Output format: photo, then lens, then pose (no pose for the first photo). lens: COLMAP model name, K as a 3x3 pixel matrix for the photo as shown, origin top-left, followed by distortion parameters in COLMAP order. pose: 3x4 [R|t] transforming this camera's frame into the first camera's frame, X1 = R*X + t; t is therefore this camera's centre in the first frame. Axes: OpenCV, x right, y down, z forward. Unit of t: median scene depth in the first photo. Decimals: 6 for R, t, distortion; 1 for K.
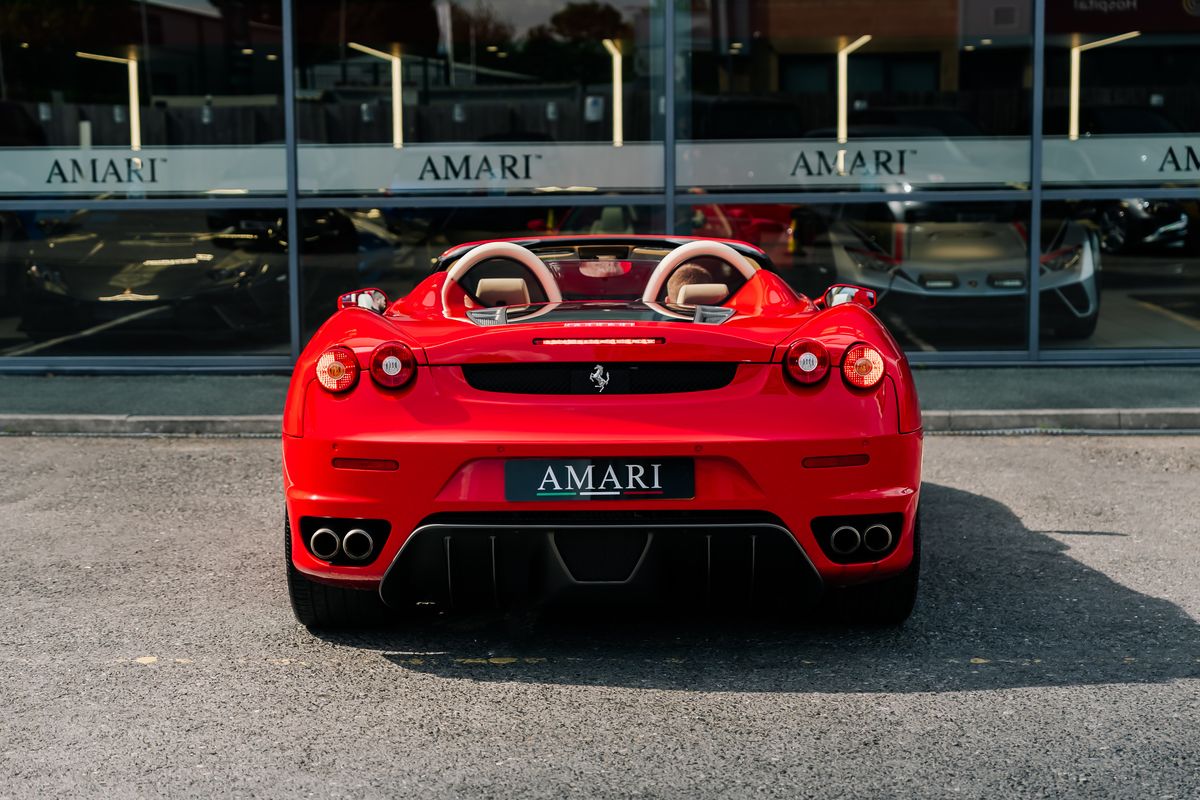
lens RADIAL K [[2455.0, 0, 599.8], [0, 2455.0, 479.0], [0, 0, 1]] dist [0.109116, 0.000000]
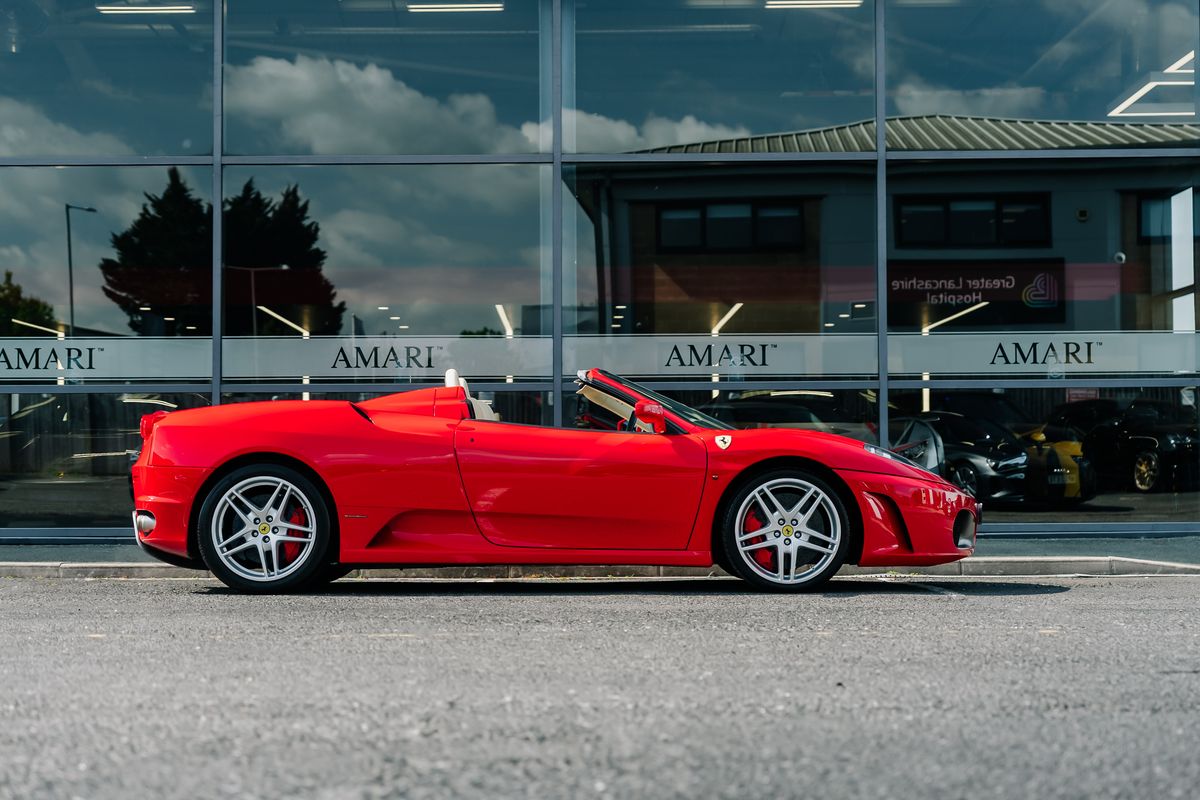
lens RADIAL K [[2396.4, 0, 579.0], [0, 2396.4, 437.1], [0, 0, 1]] dist [0.117077, 0.000000]
pose [[0.999311, 0.005545, 0.036709, -0.001742], [0.000895, 0.984899, -0.173130, 0.105938], [-0.037114, 0.173044, 0.984215, -0.071516]]
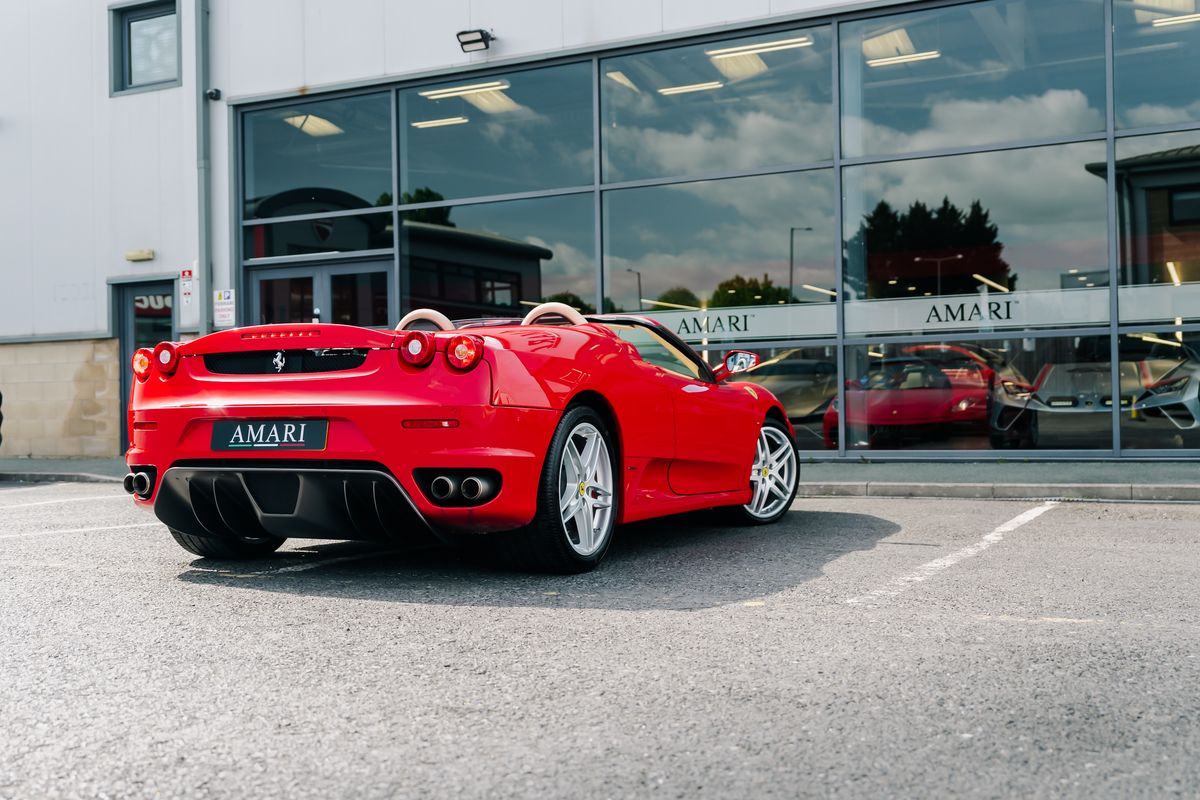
lens RADIAL K [[1409.4, 0, 571.9], [0, 1409.4, 400.1], [0, 0, 1]] dist [0.091029, 0.000000]
pose [[0.891956, -0.009312, -0.452027, 0.286608], [-0.057368, 0.989376, -0.133582, 0.043196], [0.448468, 0.145081, 0.881946, 0.223544]]
